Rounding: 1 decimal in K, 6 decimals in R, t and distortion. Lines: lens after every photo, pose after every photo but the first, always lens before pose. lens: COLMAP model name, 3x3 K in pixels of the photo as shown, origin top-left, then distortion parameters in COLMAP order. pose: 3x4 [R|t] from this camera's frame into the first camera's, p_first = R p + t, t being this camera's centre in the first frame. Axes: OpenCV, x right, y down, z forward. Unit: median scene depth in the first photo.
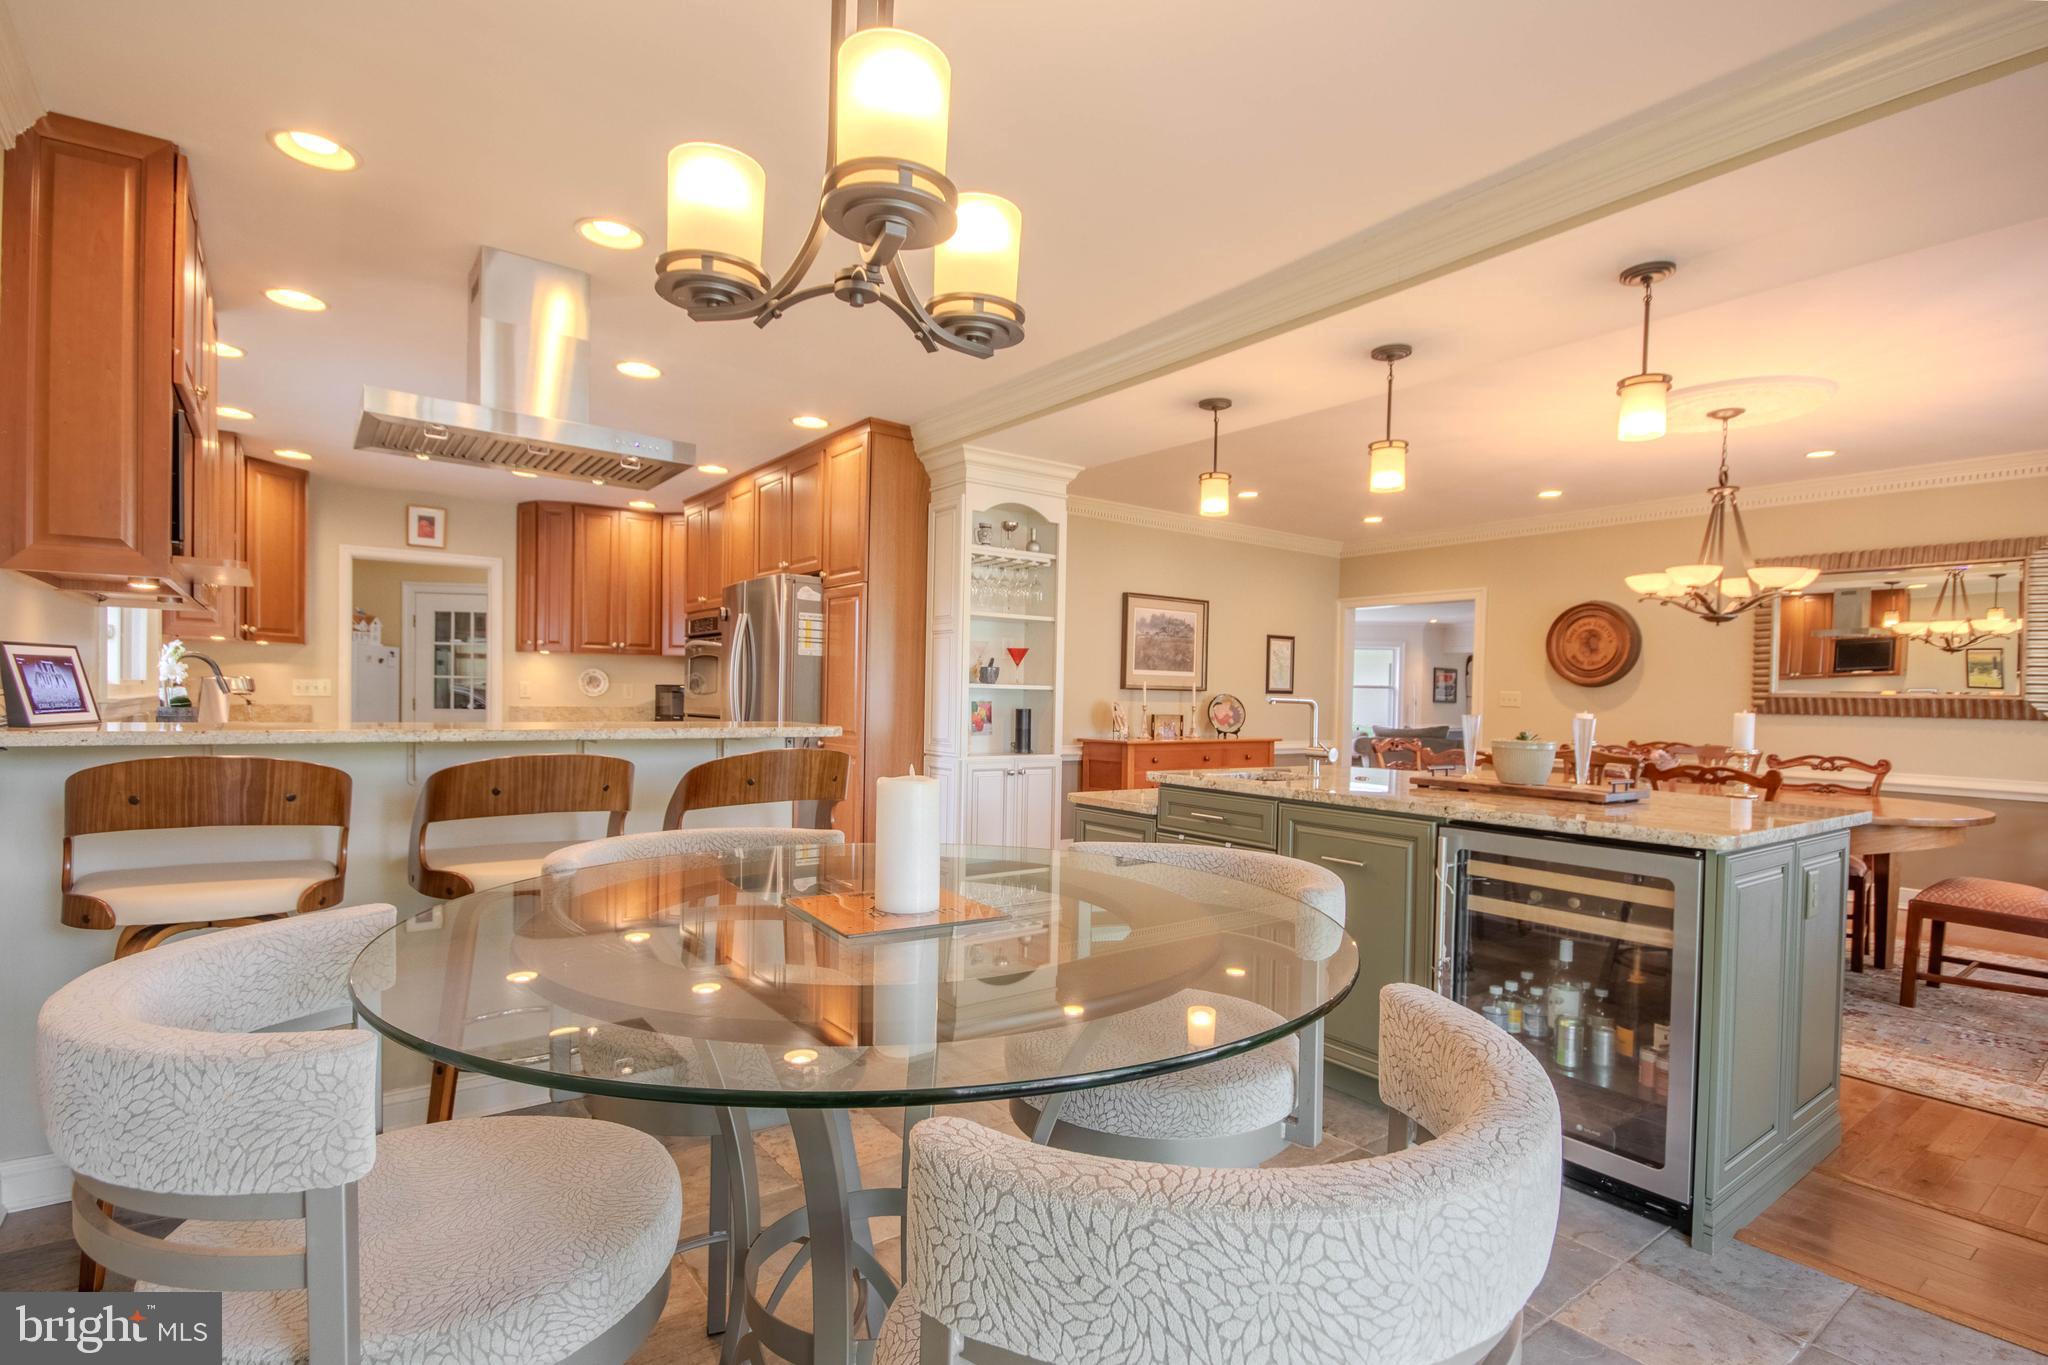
lens RADIAL K [[977.1, 0, 1023.4], [0, 977.1, 710.1], [0, 0, 1]] dist [0.014253, -0.012595]
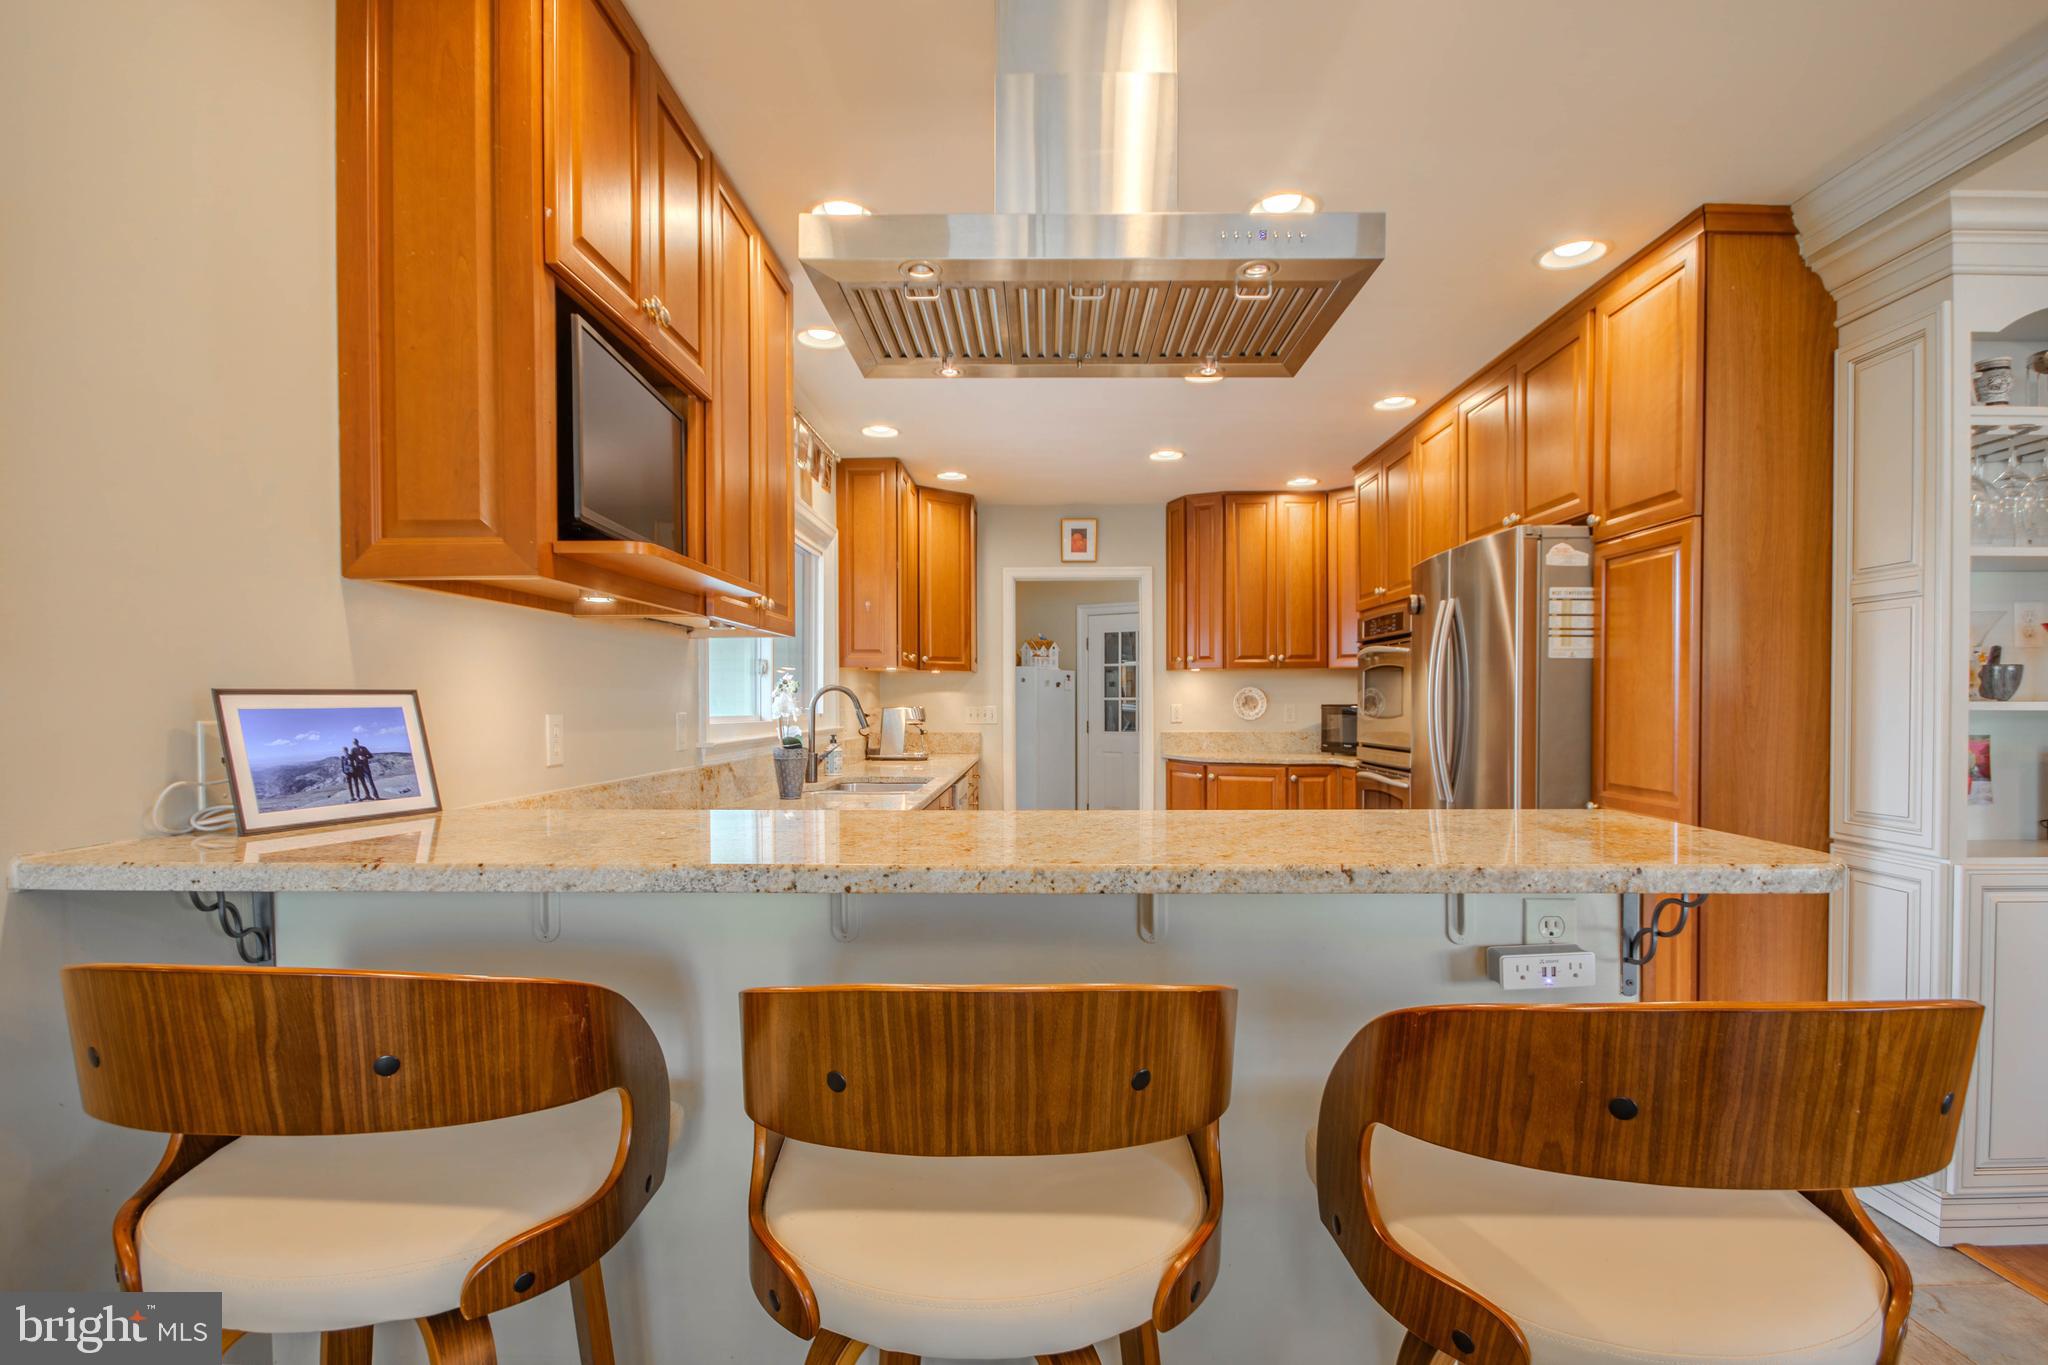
lens RADIAL K [[956.4, 0, 1025.0], [0, 956.4, 708.4], [0, 0, 1]] dist [0.000037, -0.000027]
pose [[0.786574, -0.014064, -0.617336, -0.101105], [0.006135, 0.999869, -0.014963, -0.015769], [0.617466, 0.007982, 0.786557, 0.283973]]
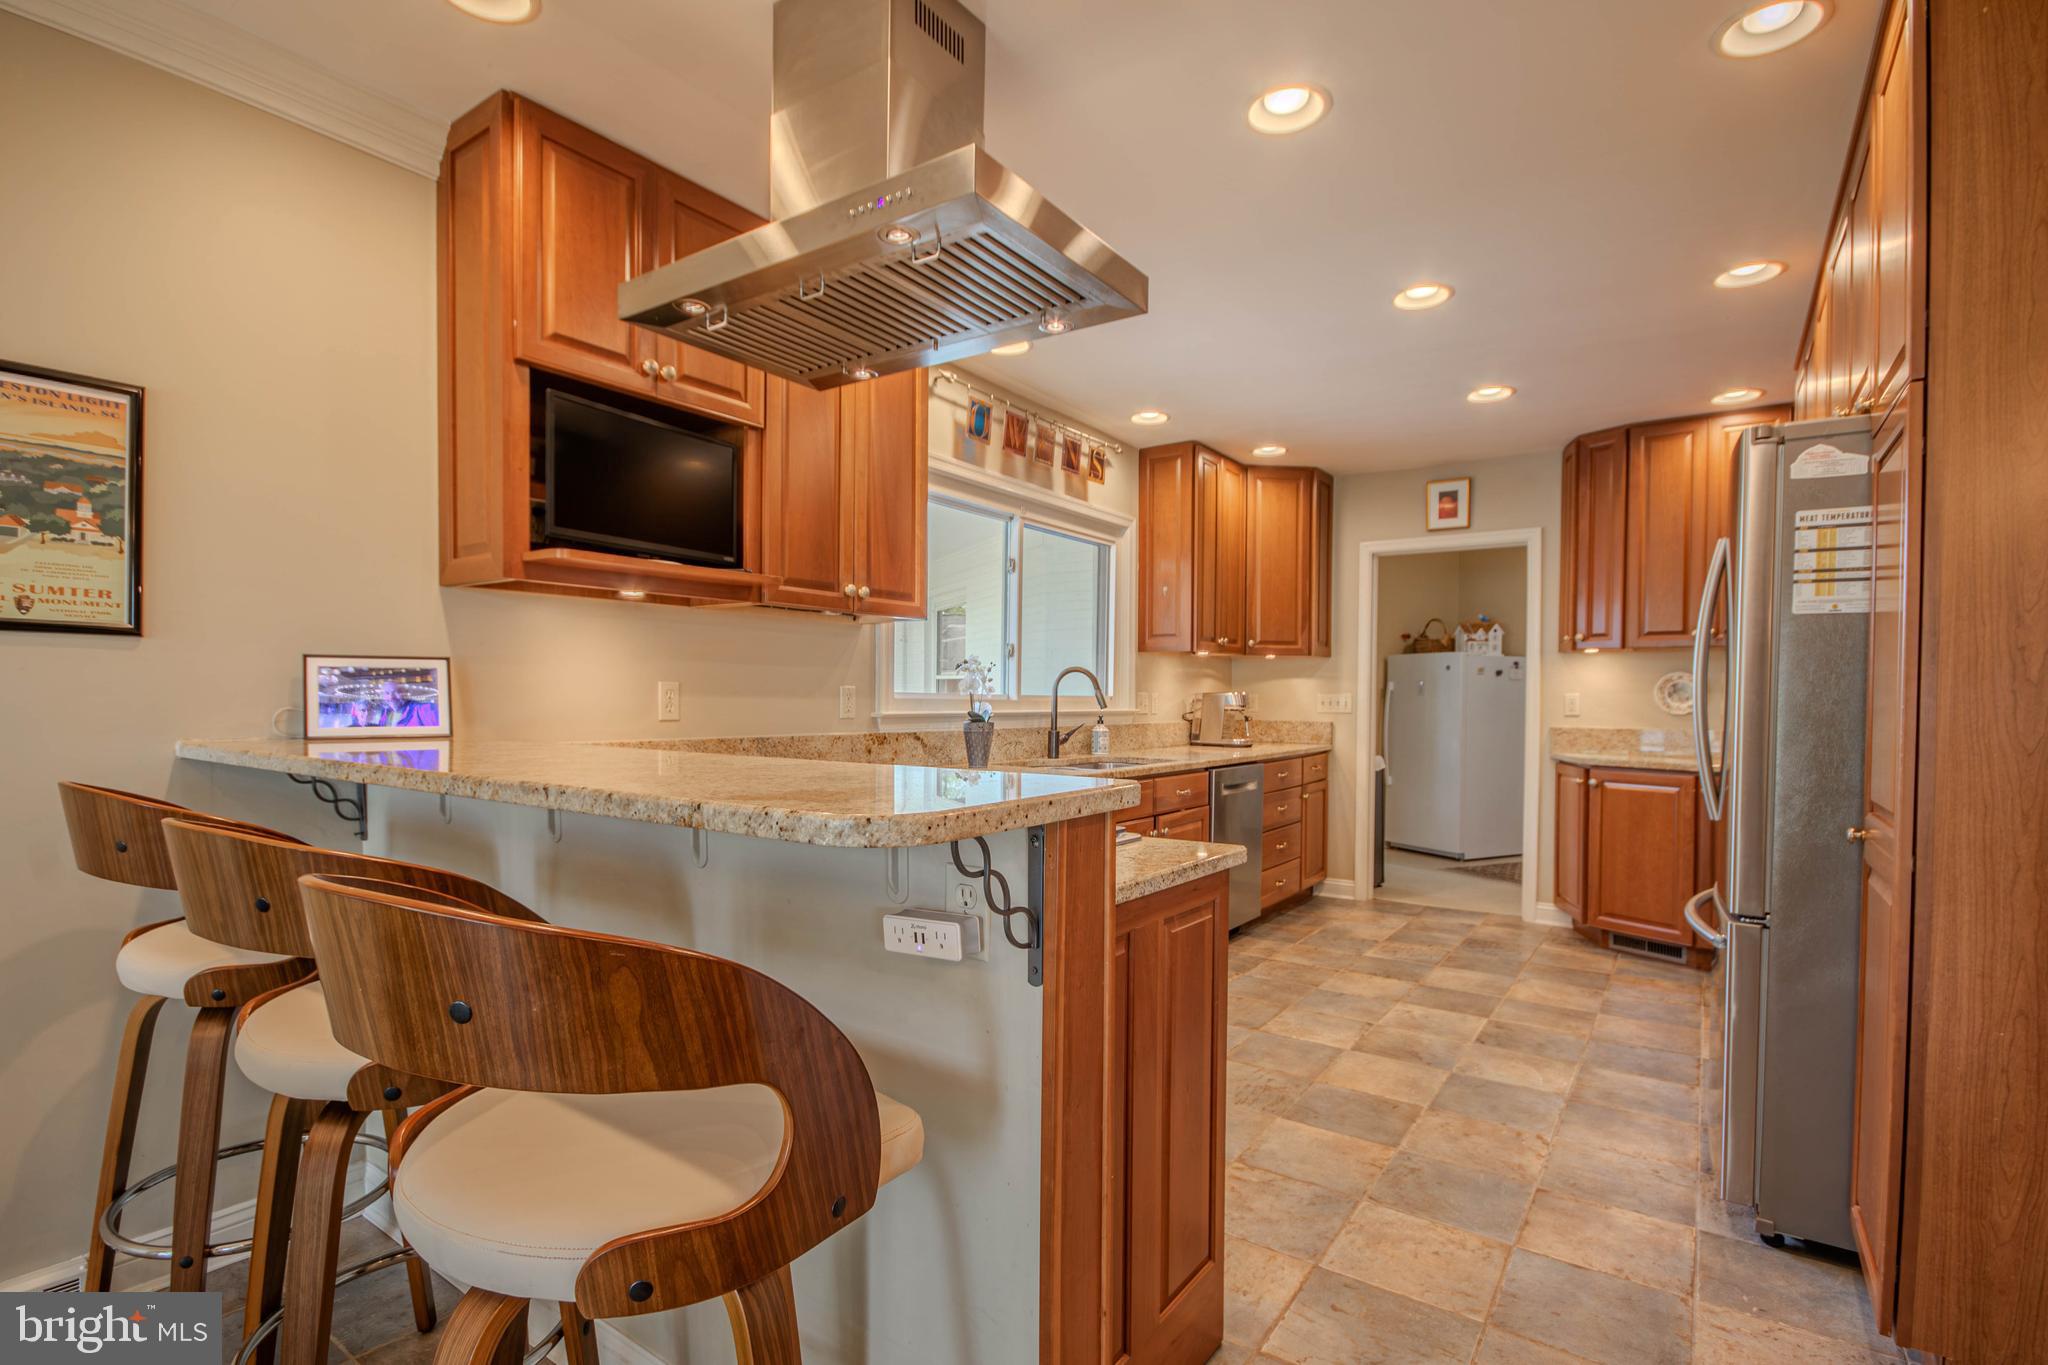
lens RADIAL K [[965.7, 0, 1034.0], [0, 965.7, 713.7], [0, 0, 1]] dist [0.018141, -0.017192]
pose [[0.314846, 0.003594, -0.949136, 0.048824], [-0.018016, 0.999835, -0.002191, -0.006545], [0.948972, 0.017789, 0.314858, 0.473425]]
